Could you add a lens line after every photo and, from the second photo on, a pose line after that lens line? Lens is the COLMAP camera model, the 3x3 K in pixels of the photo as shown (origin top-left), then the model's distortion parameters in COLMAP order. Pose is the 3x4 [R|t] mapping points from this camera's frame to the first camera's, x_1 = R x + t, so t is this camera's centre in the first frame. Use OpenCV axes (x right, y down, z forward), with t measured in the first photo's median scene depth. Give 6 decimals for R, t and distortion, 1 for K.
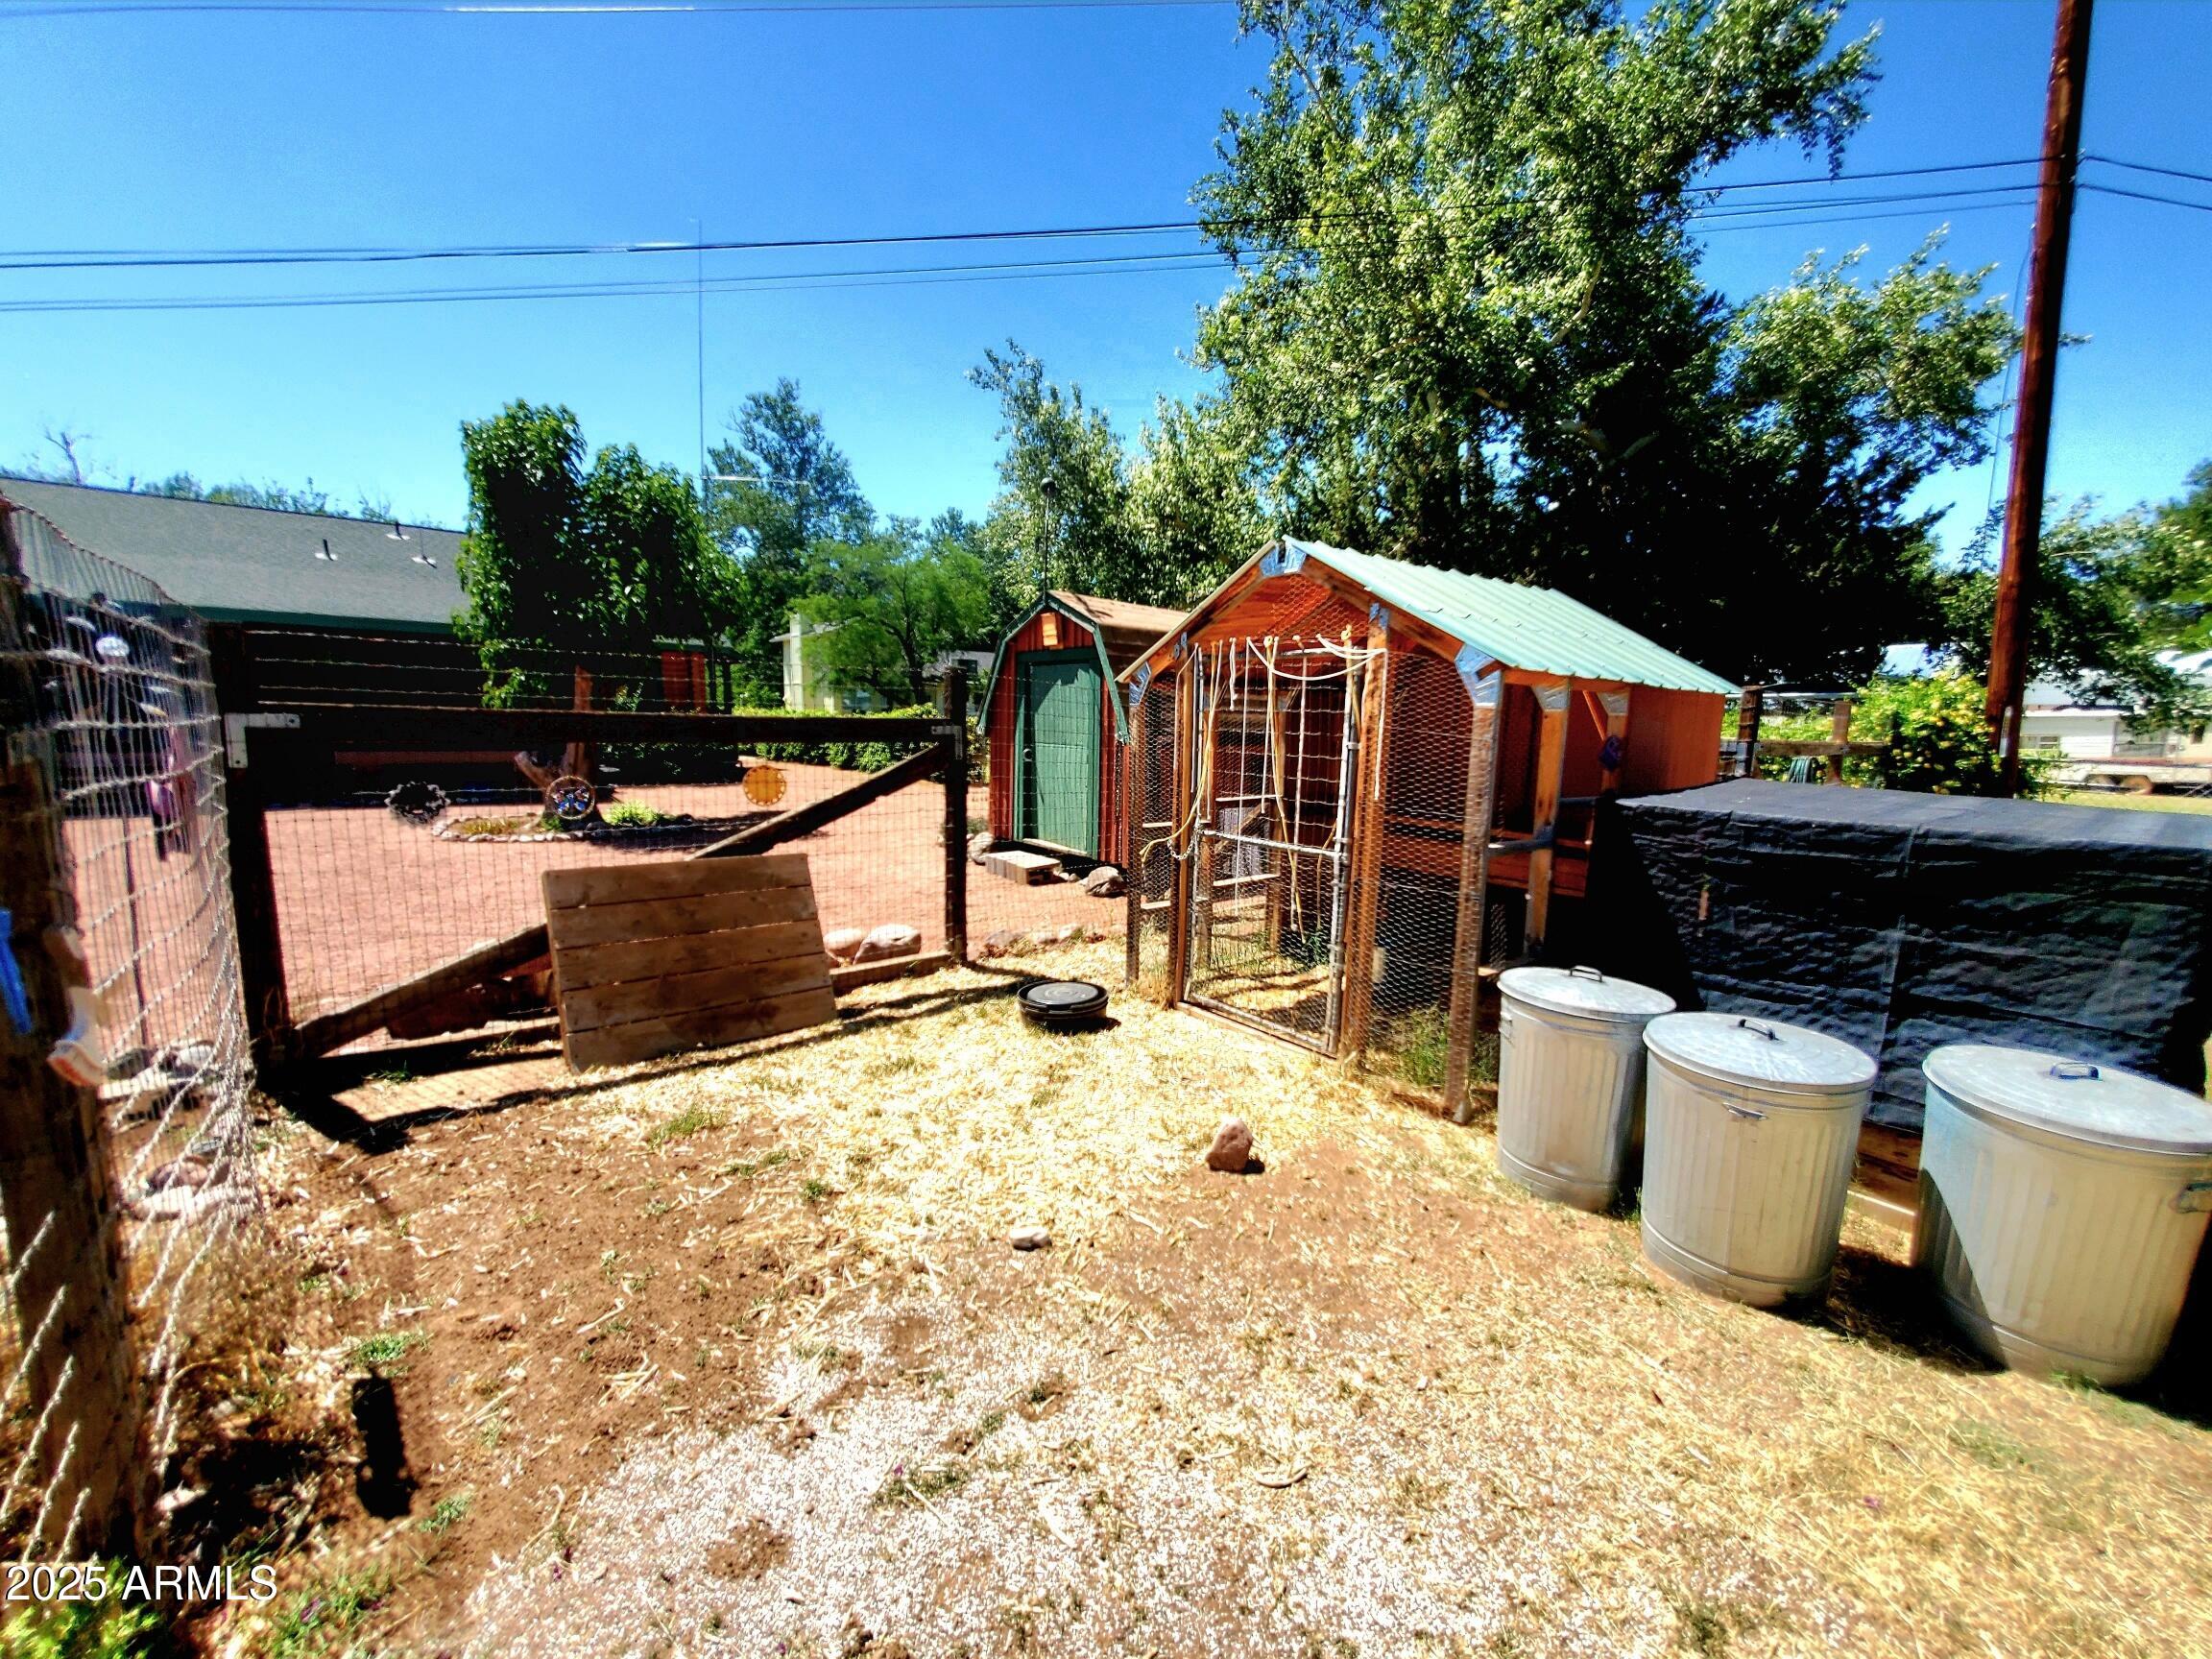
lens RADIAL K [[869.9, 0, 1125.3], [0, 869.9, 843.0], [0, 0, 1]] dist [0.002264, -0.000277]
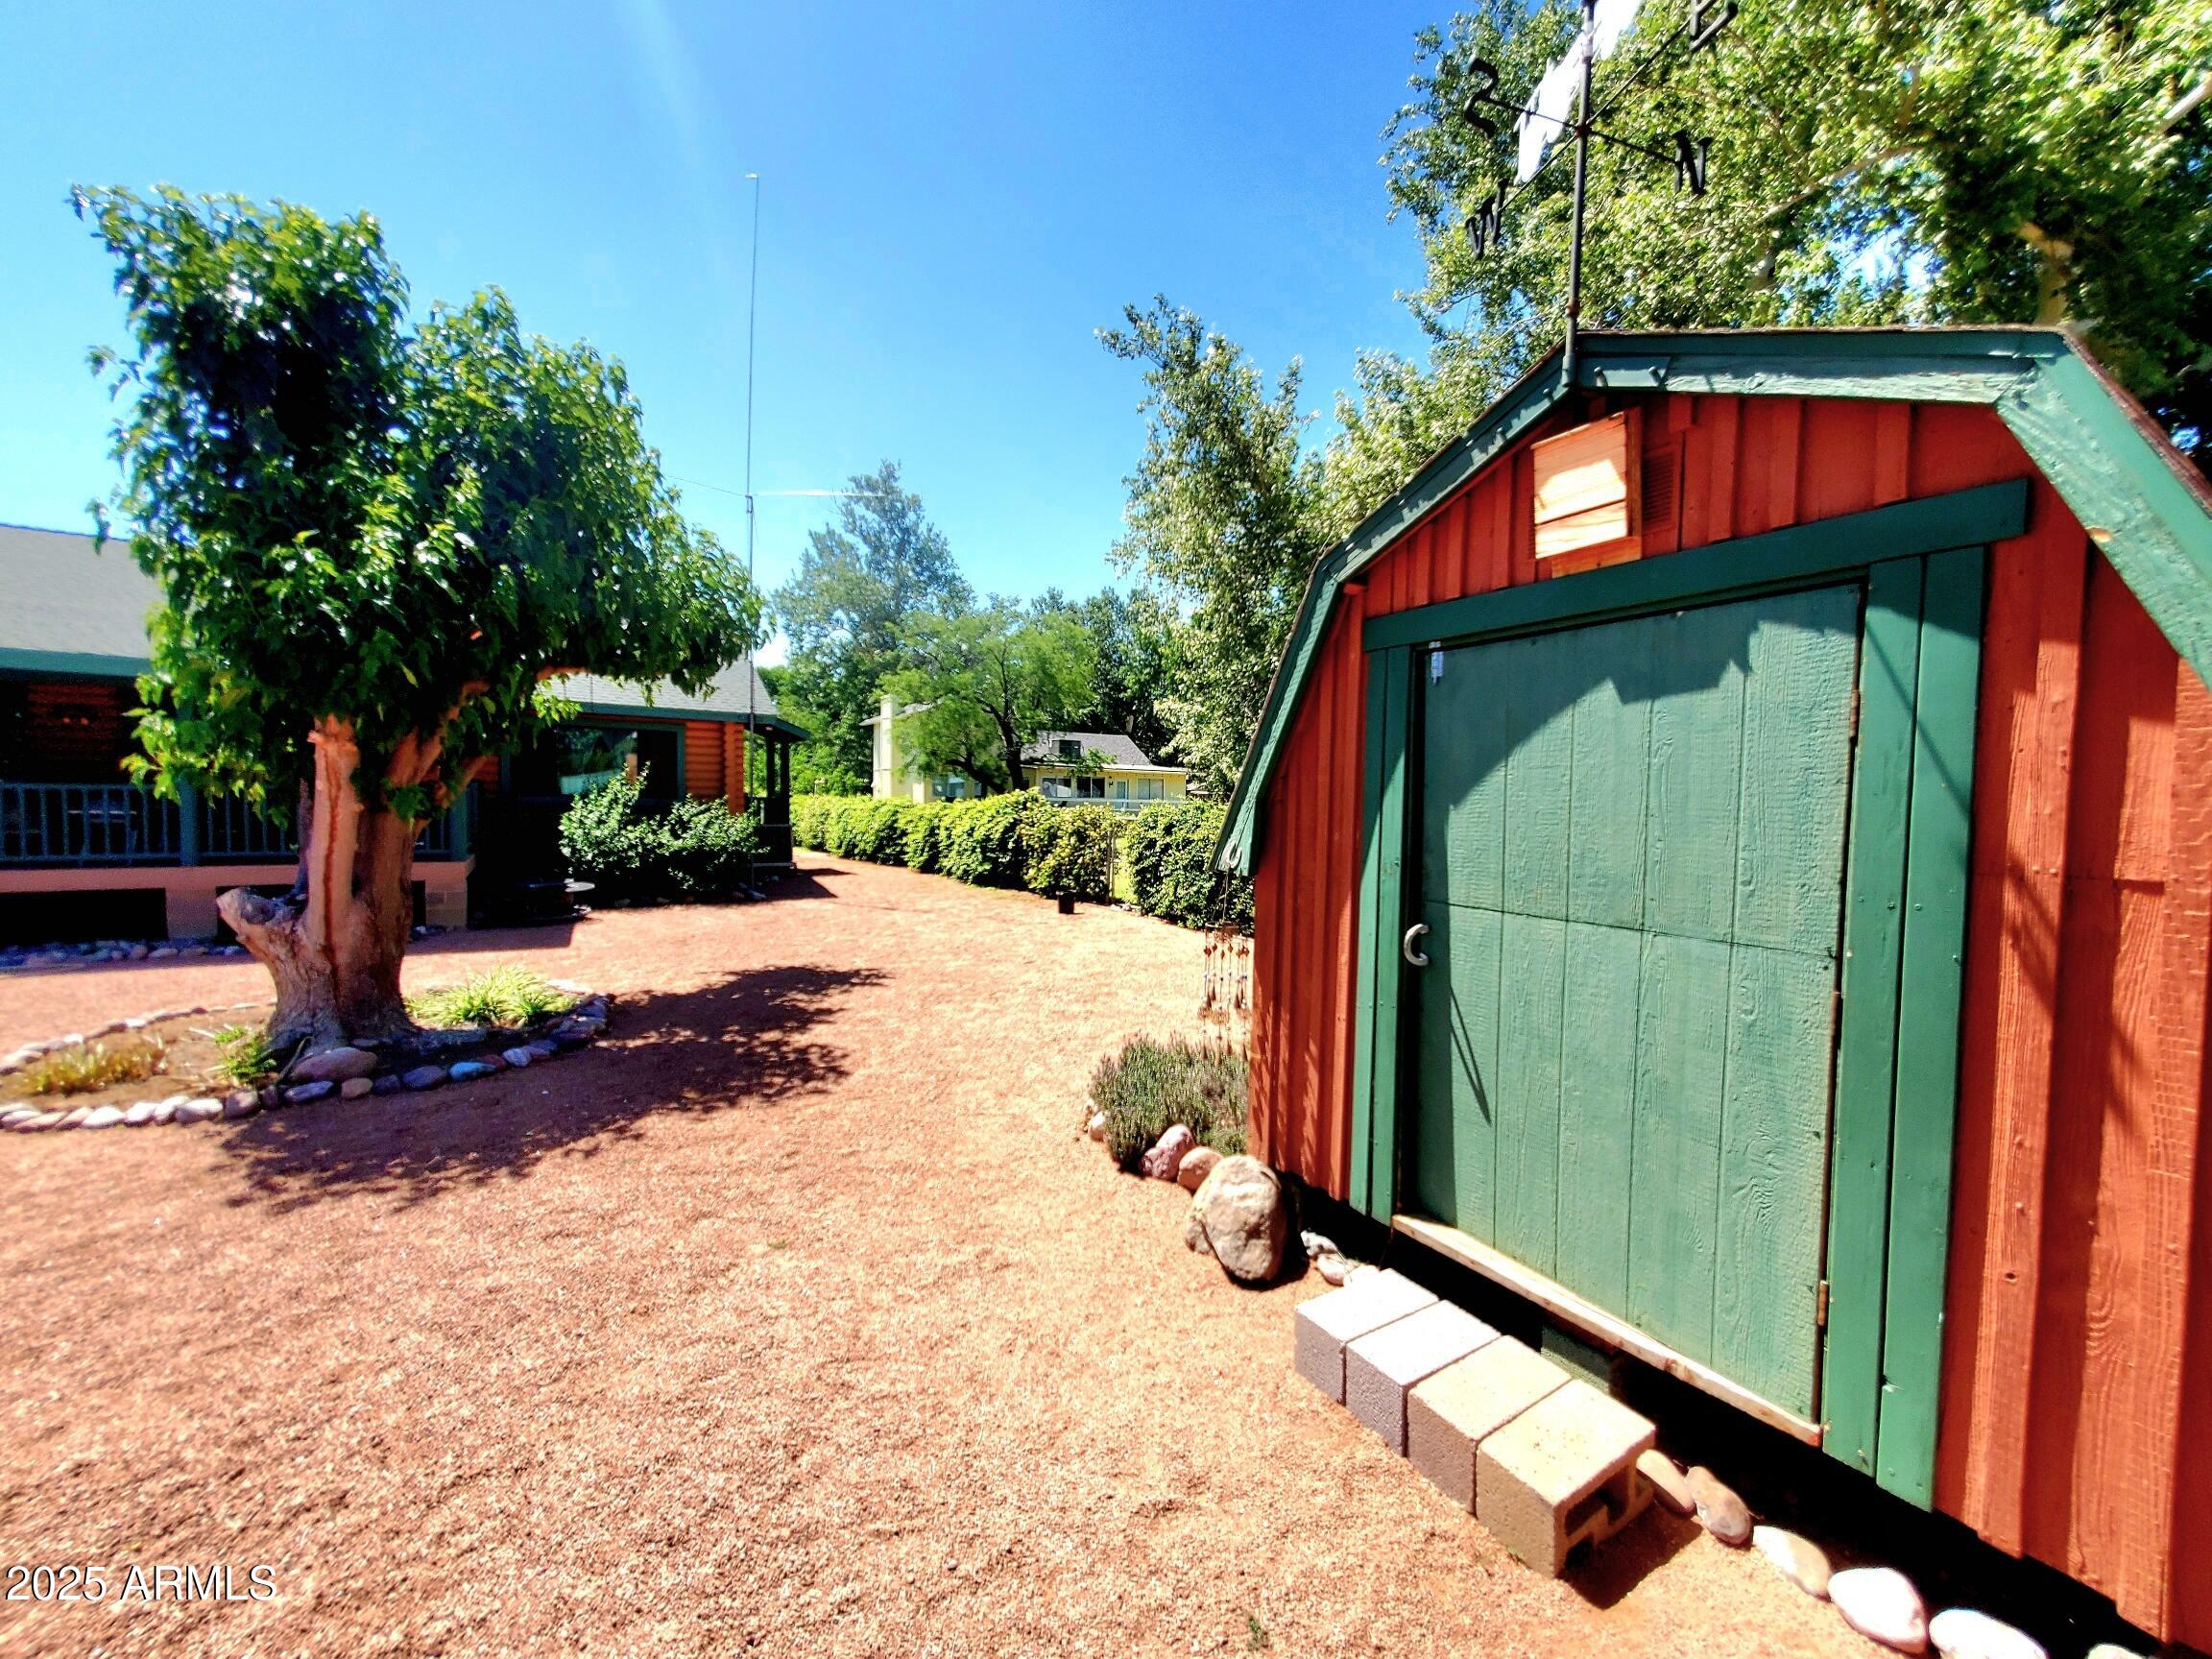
lens RADIAL K [[869.9, 0, 1125.3], [0, 869.9, 843.0], [0, 0, 1]] dist [0.002264, -0.000277]
pose [[0.994912, 0.000252, -0.100748, -0.028396], [-0.010010, 0.995296, -0.096360, -0.016288], [0.100250, 0.096879, 0.990235, 0.106392]]
